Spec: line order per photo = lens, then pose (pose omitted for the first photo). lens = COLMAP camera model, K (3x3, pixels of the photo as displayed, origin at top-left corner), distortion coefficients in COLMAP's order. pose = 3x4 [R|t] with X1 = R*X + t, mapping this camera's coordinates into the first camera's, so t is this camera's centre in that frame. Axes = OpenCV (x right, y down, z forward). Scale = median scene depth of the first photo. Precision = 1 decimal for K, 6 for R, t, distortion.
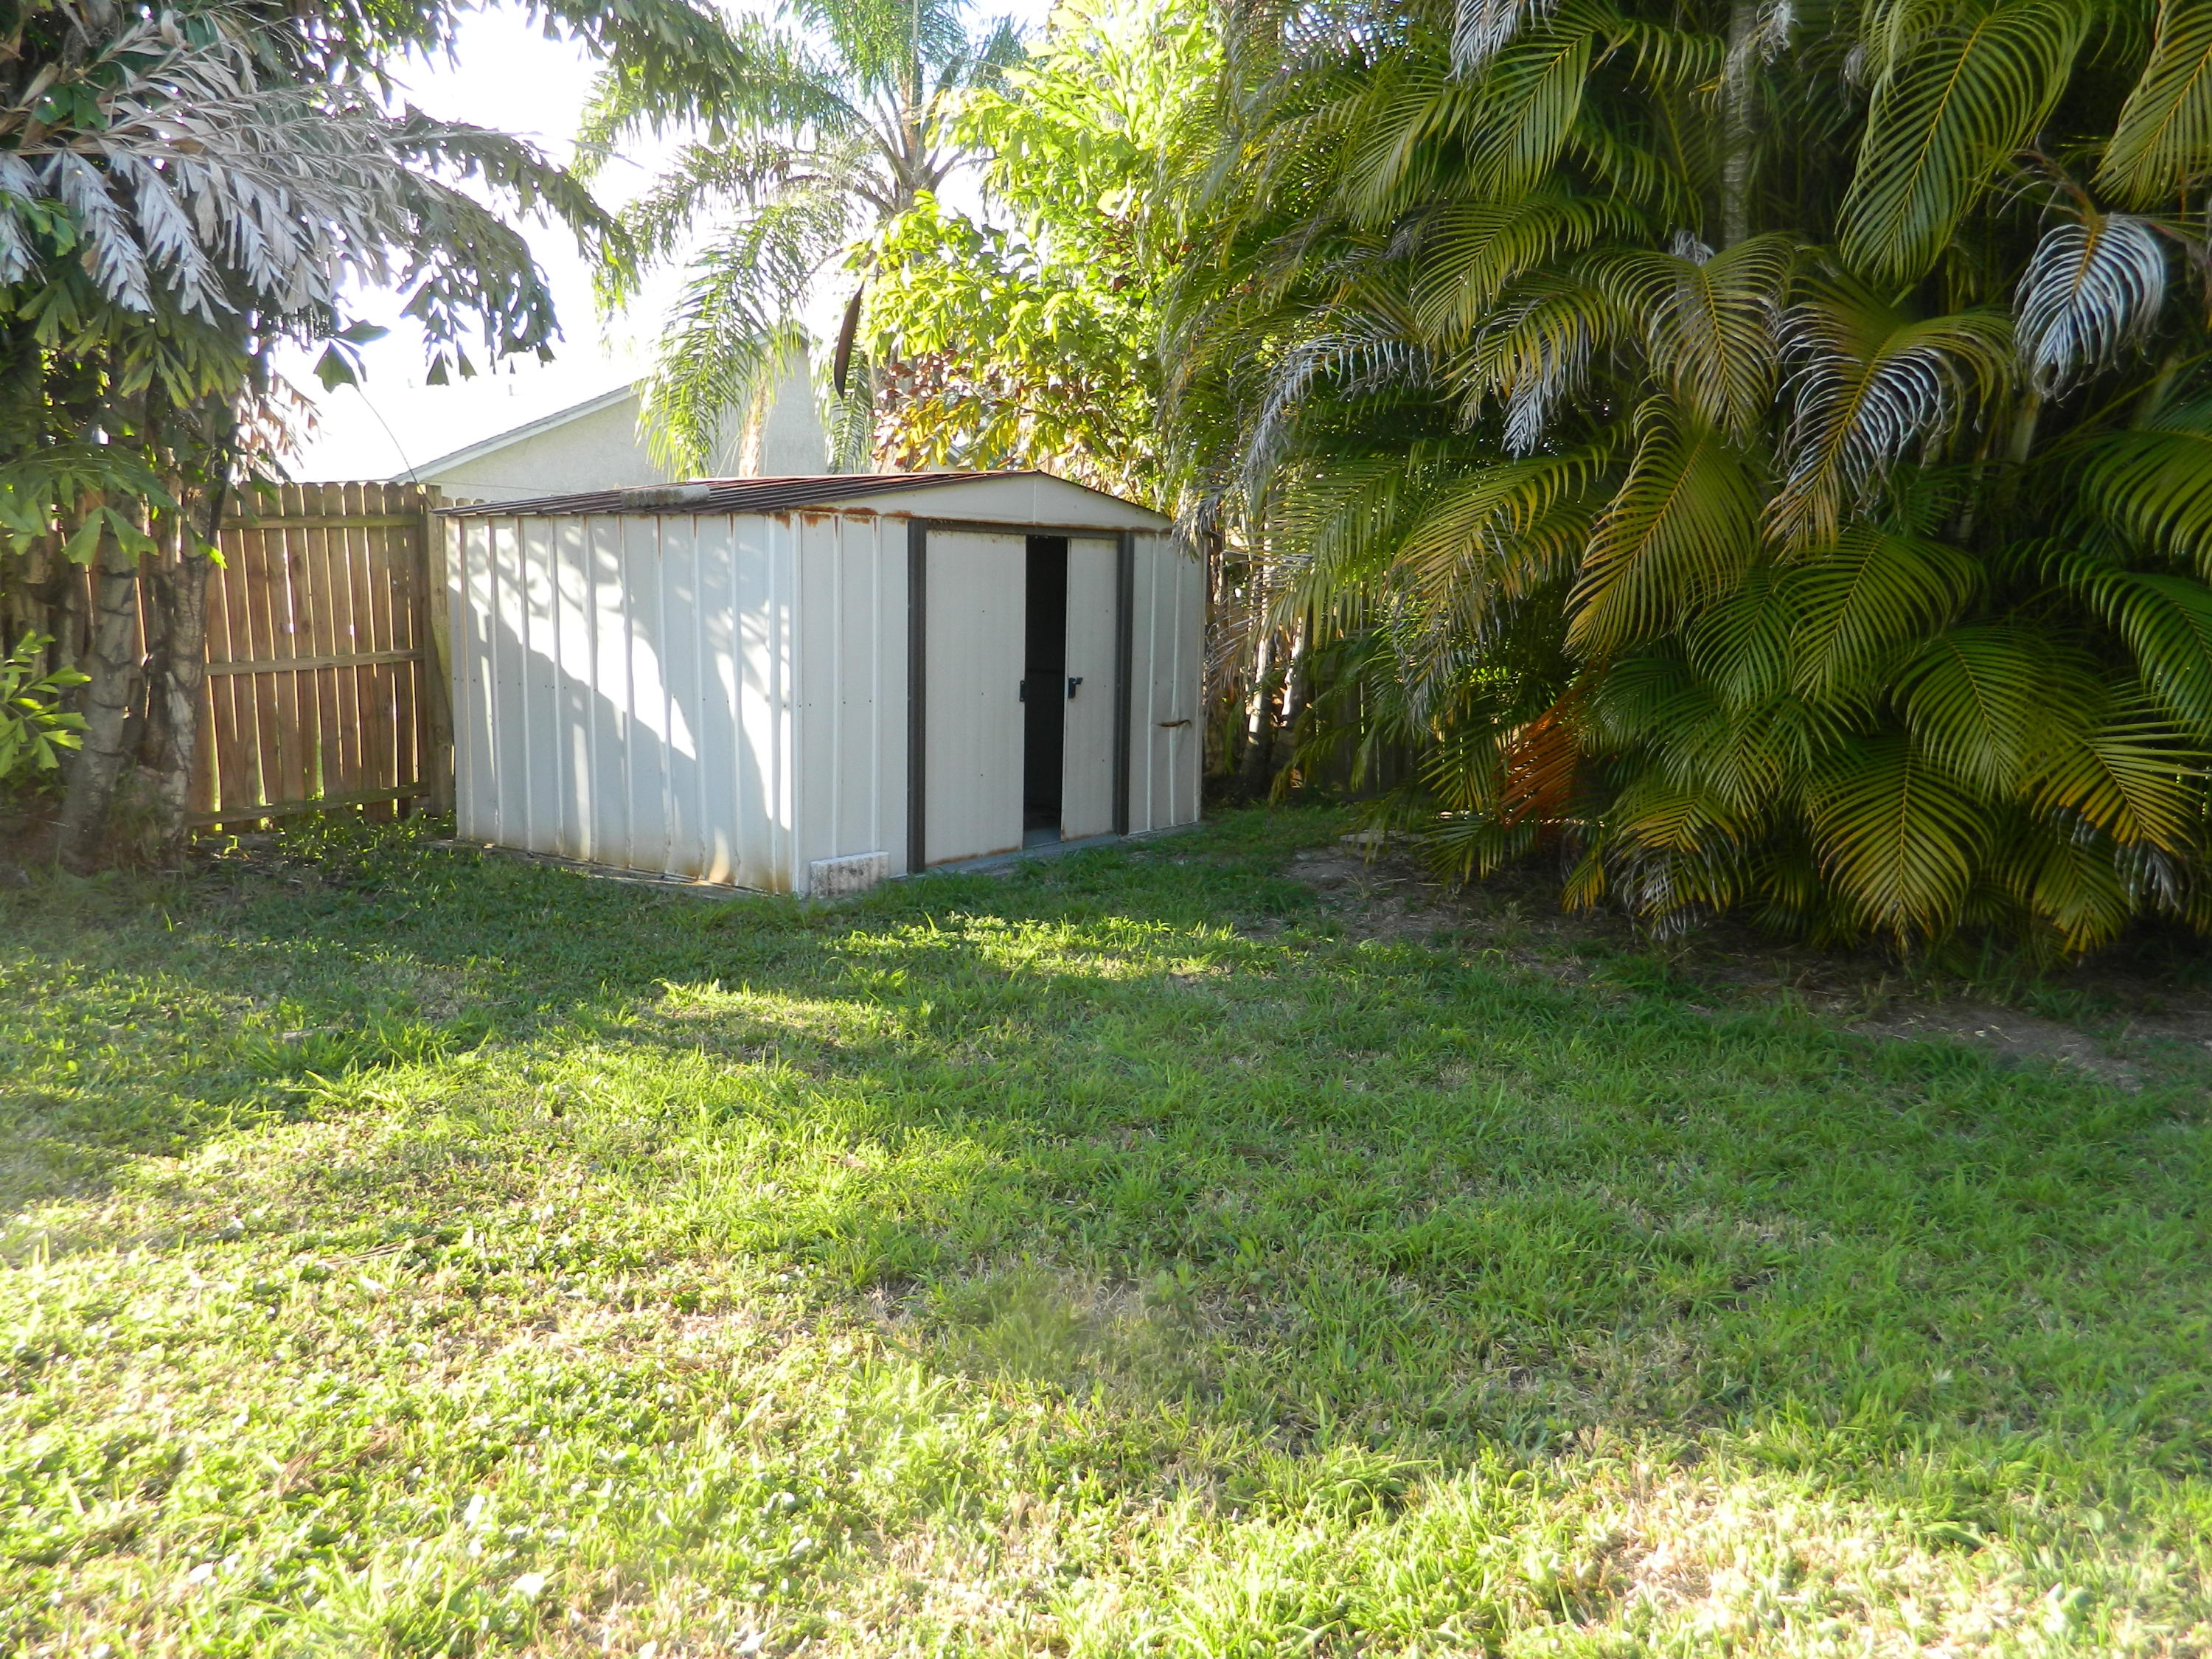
lens RADIAL K [[1691.7, 0, 1110.6], [0, 1691.7, 834.7], [0, 0, 1]] dist [0.001269, 0.030899]
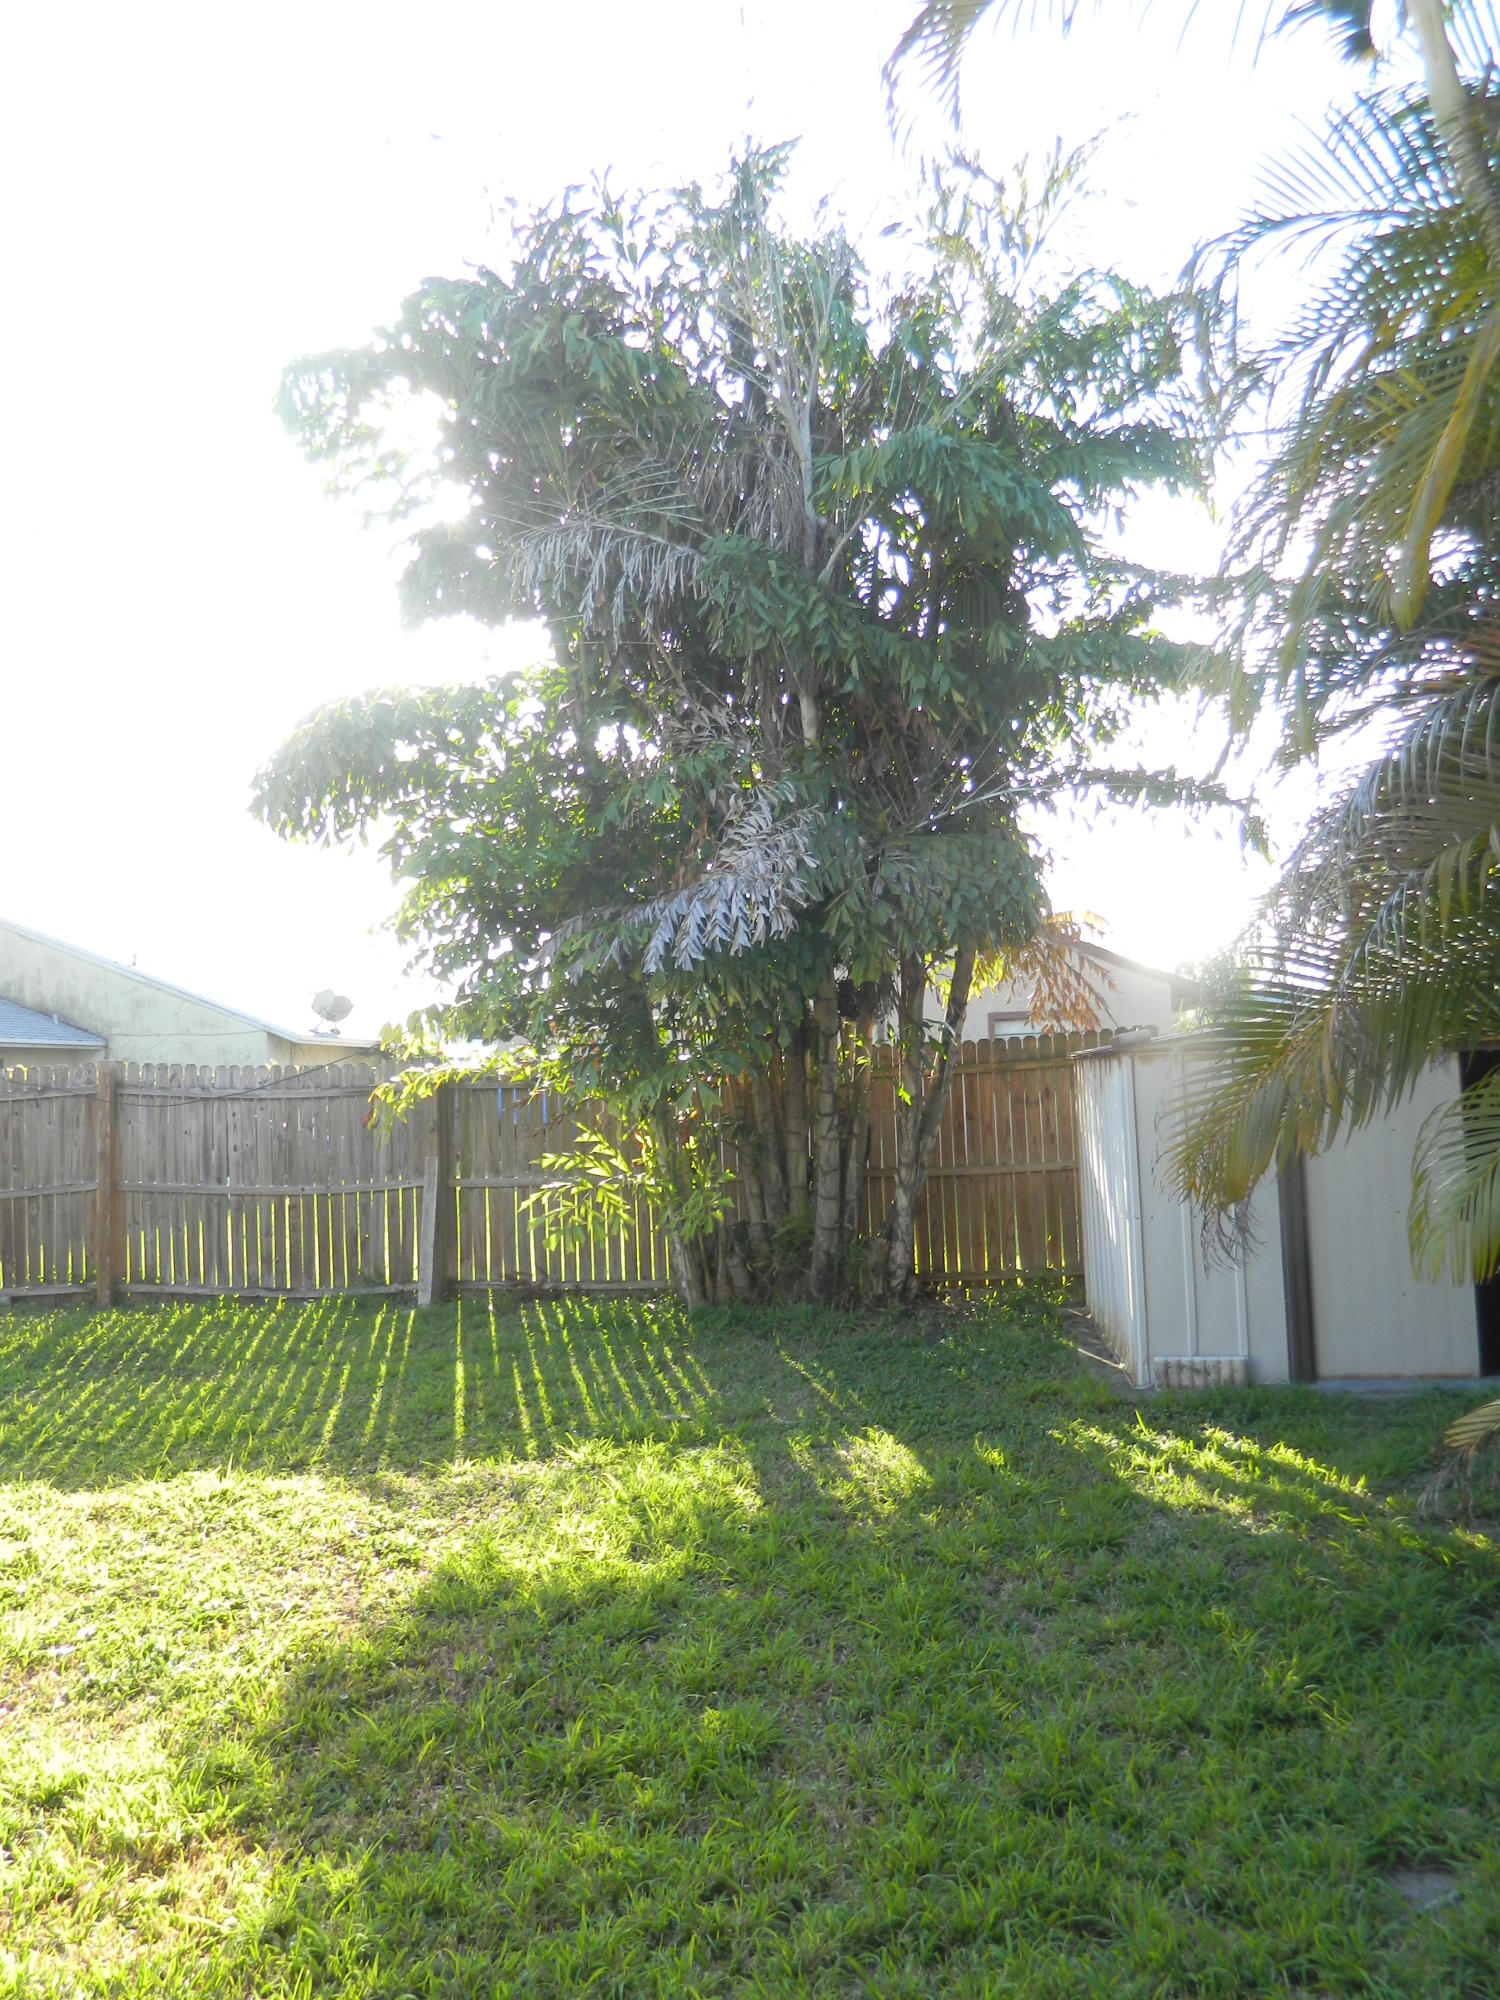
lens RADIAL K [[1529.6, 0, 755.3], [0, 1529.6, 1004.1], [0, 0, 1]] dist [0.001269, 0.030899]
pose [[0.502309, -0.071338, -0.861741, 0.538697], [-0.086329, 0.987474, -0.132068, -0.053961], [0.860368, 0.140732, 0.489858, 0.203167]]
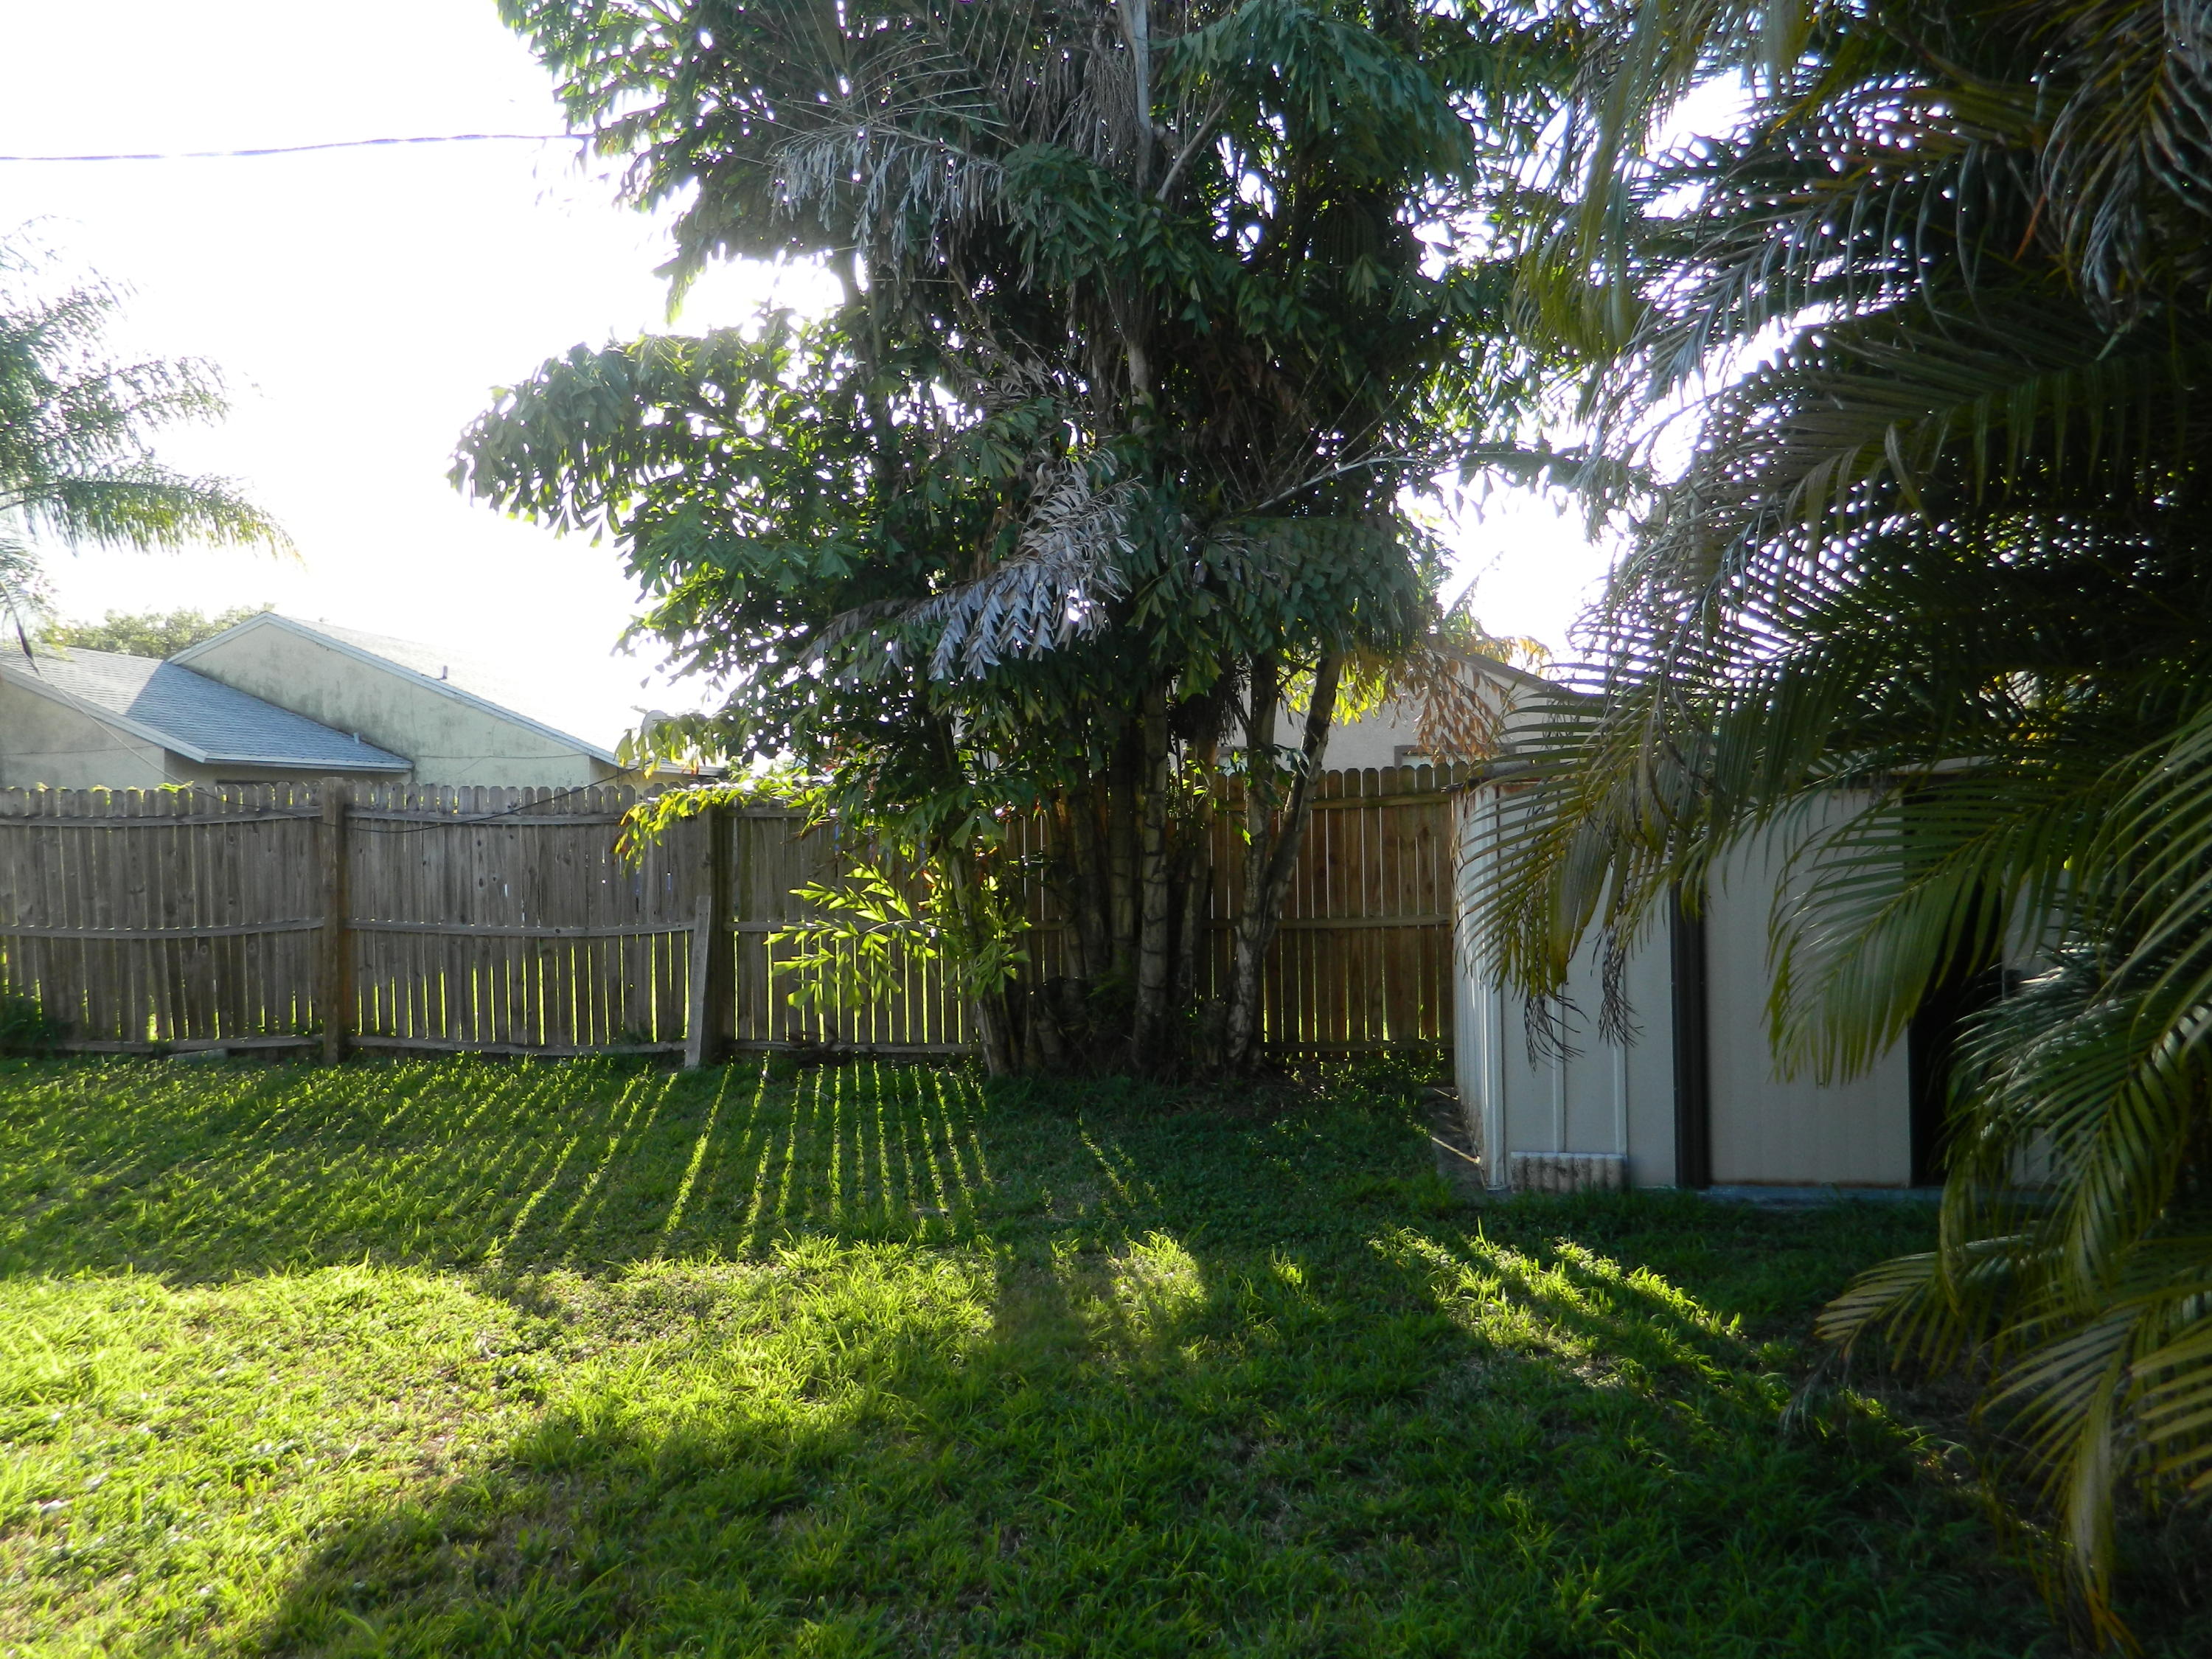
lens RADIAL K [[1691.7, 0, 1121.1], [0, 1691.7, 831.1], [0, 0, 1]] dist [0.001269, 0.030899]
pose [[0.479259, -0.015634, -0.877534, 0.492079], [-0.103463, 0.991864, -0.074176, -0.061677], [0.871554, 0.126341, 0.473742, 0.309427]]
